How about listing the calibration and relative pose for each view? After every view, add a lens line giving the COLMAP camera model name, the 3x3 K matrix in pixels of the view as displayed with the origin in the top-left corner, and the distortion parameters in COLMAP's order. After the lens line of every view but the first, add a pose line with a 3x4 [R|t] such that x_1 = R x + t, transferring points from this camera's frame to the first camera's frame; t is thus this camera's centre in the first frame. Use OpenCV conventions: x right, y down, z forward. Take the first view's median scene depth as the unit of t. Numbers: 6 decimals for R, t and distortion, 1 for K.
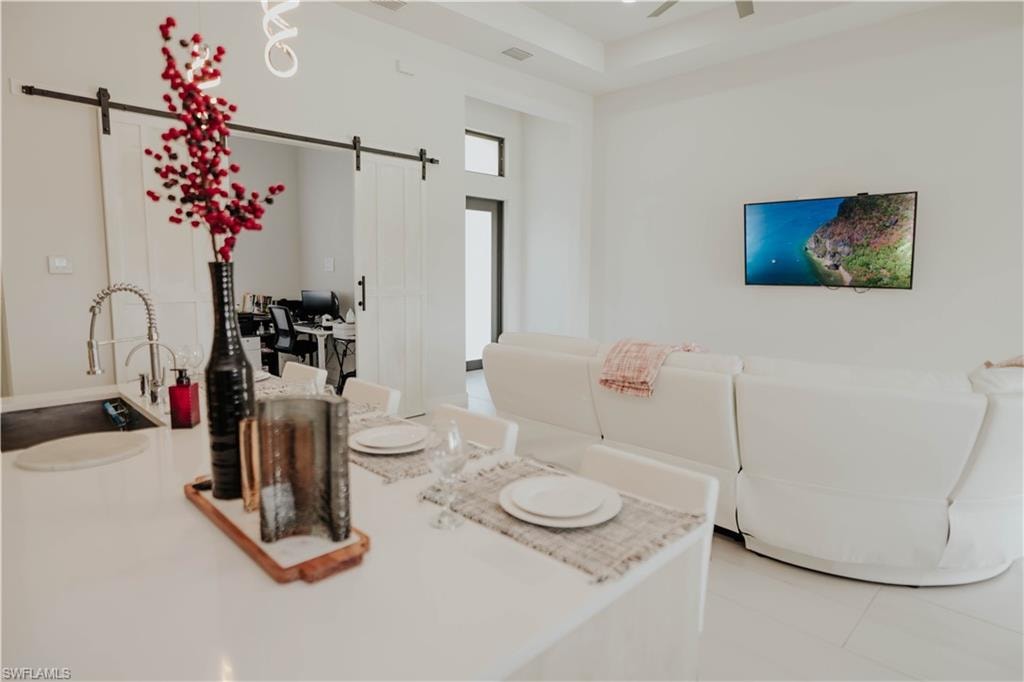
lens RADIAL K [[558.5, 0, 513.9], [0, 558.5, 338.4], [0, 0, 1]] dist [-0.000213, 0.002945]
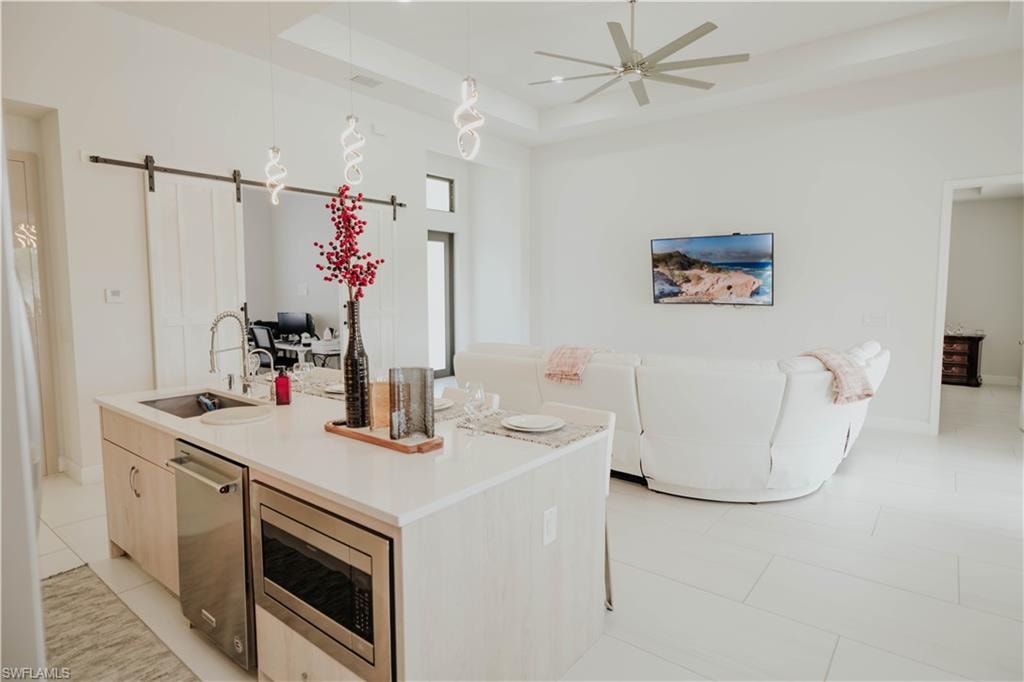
lens RADIAL K [[558.5, 0, 510.9], [0, 558.5, 340.0], [0, 0, 1]] dist [-0.000213, 0.002945]
pose [[0.993514, -0.019622, 0.112003, -0.087303], [0.022737, 0.999387, -0.026602, 0.023945], [-0.111412, 0.028976, 0.993352, -0.388553]]
